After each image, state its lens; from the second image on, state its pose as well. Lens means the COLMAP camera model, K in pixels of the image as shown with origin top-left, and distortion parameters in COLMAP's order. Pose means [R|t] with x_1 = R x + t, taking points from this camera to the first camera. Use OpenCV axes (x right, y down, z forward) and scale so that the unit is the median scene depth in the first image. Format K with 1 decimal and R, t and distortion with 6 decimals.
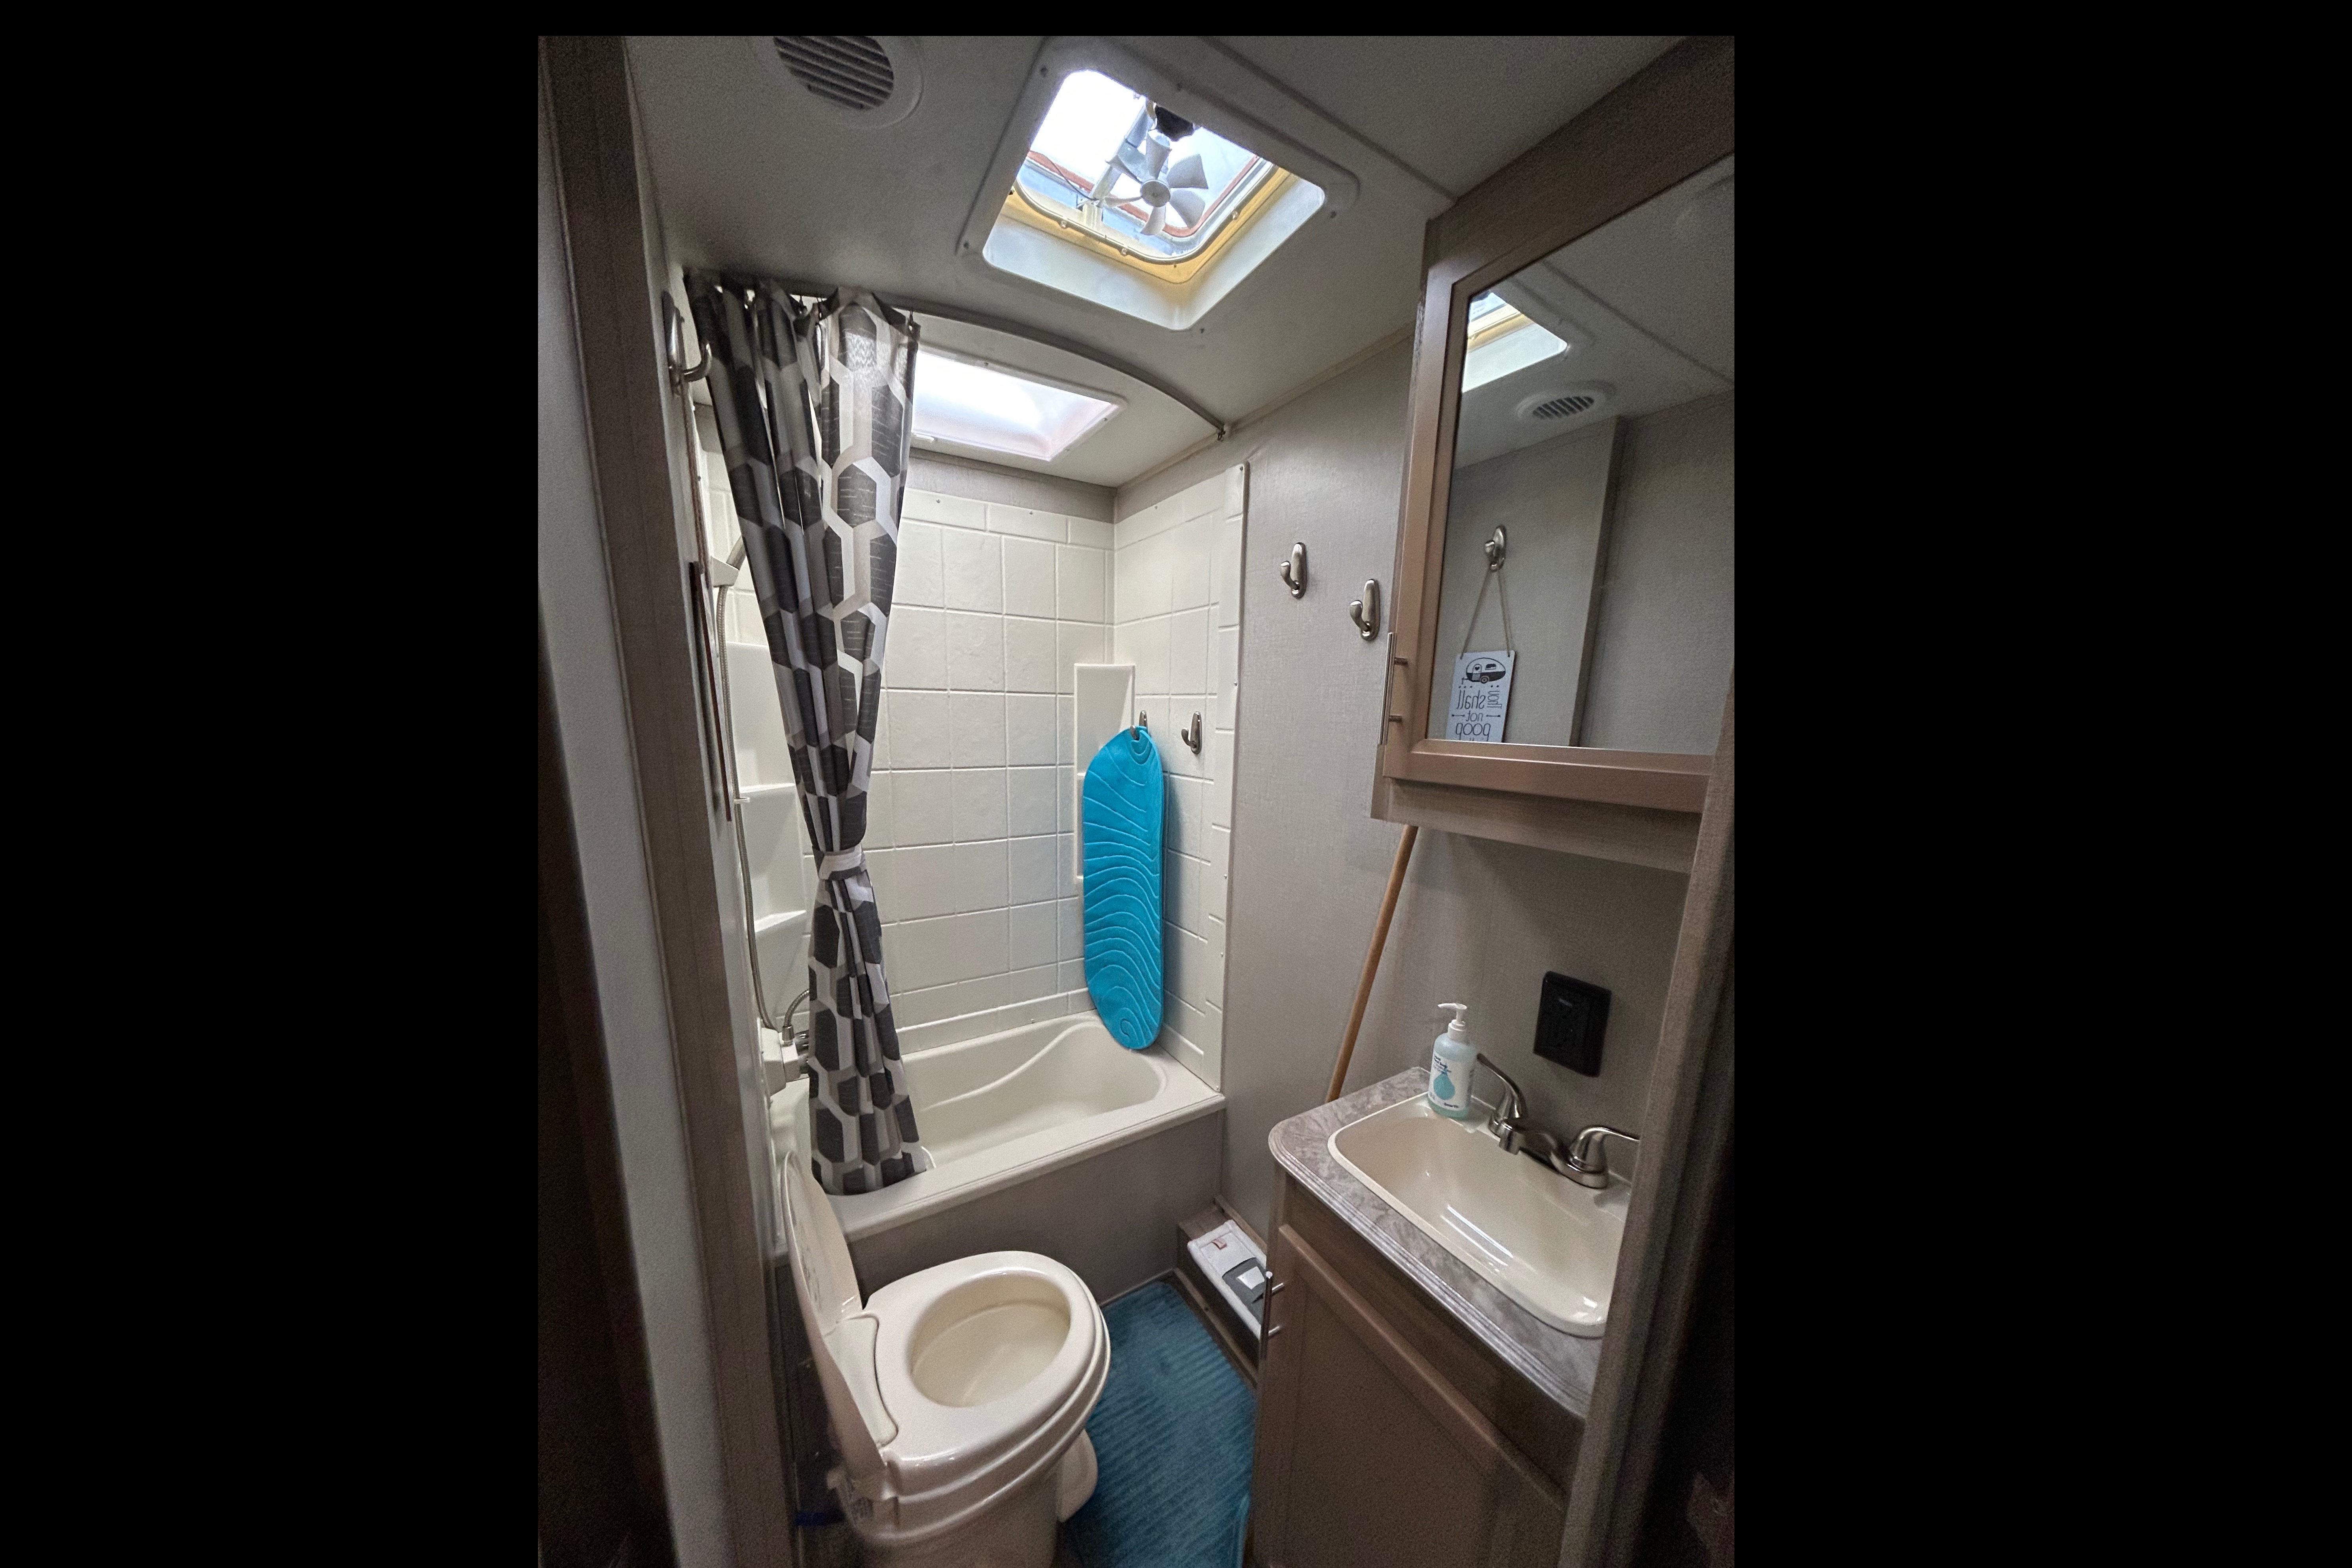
lens RADIAL K [[640.0, 0, 1162.6], [0, 640.0, 788.6], [0, 0, 1]] dist [-0.000393, 0.000060]
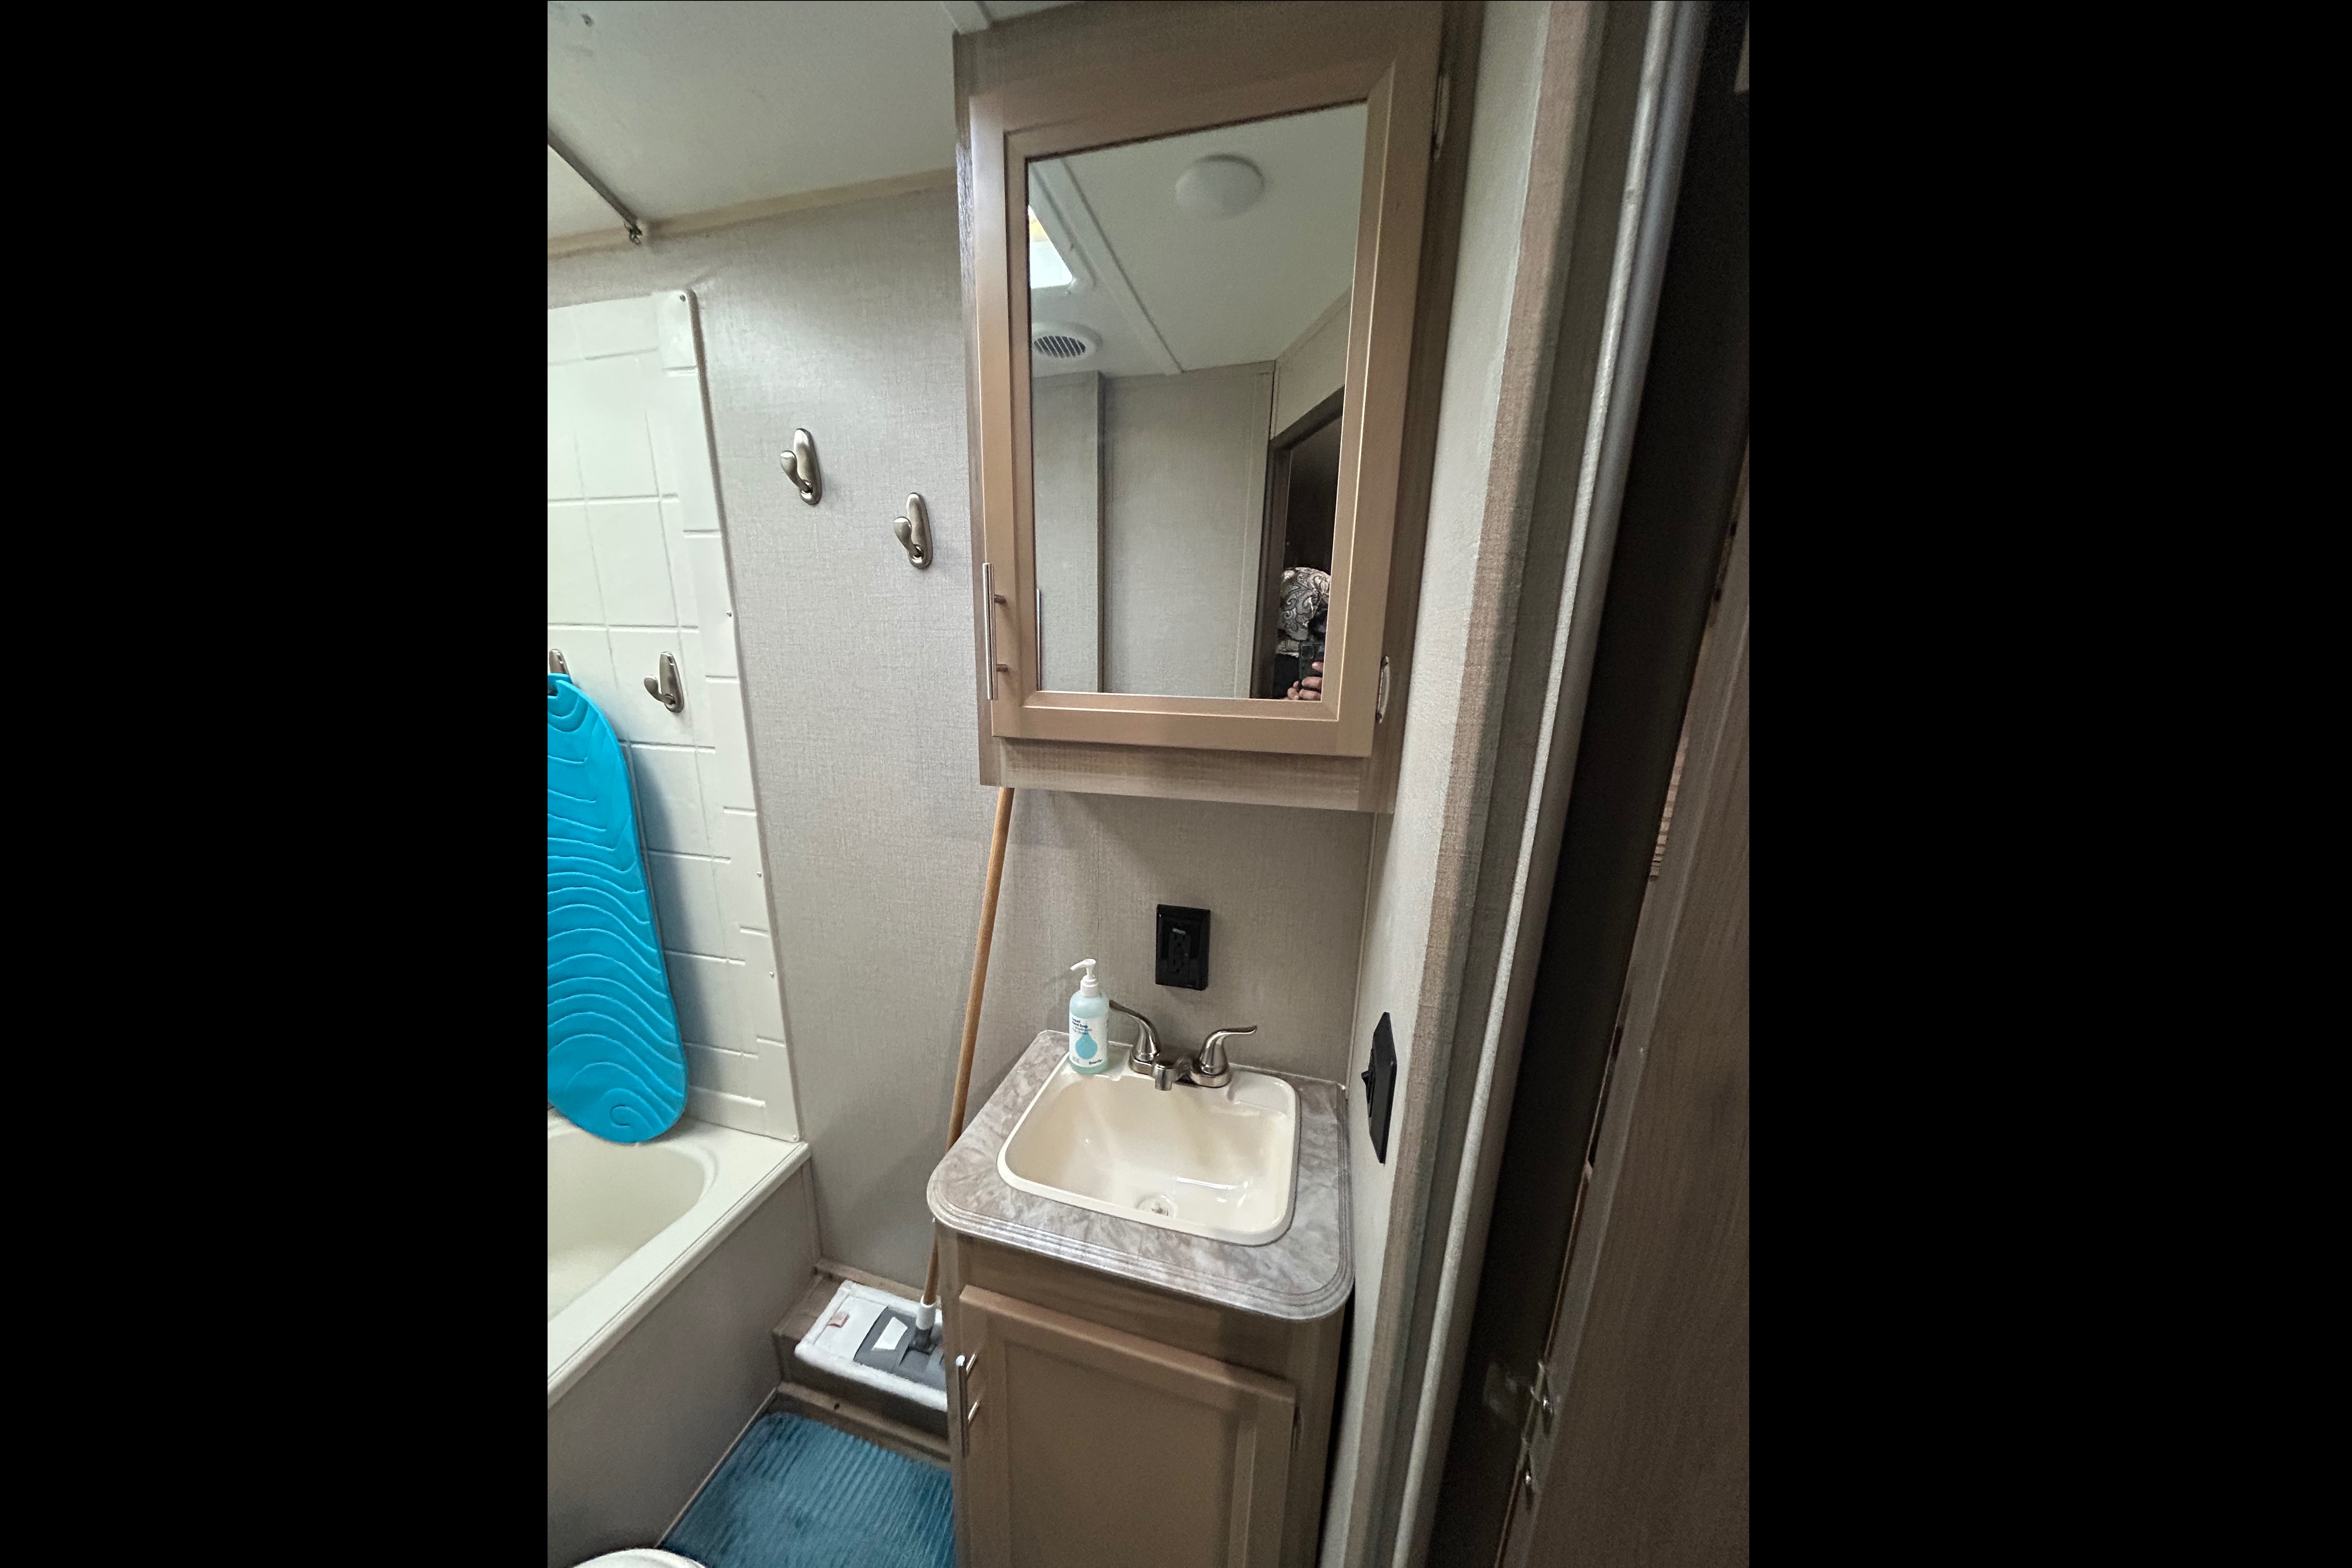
lens RADIAL K [[640.1, 0, 1162.6], [0, 640.1, 788.6], [0, 0, 1]] dist [-0.000393, 0.000060]
pose [[0.734367, -0.146118, 0.662838, -0.062278], [0.076977, 0.988182, 0.132554, -0.042481], [-0.674374, -0.046320, 0.736936, 0.195577]]
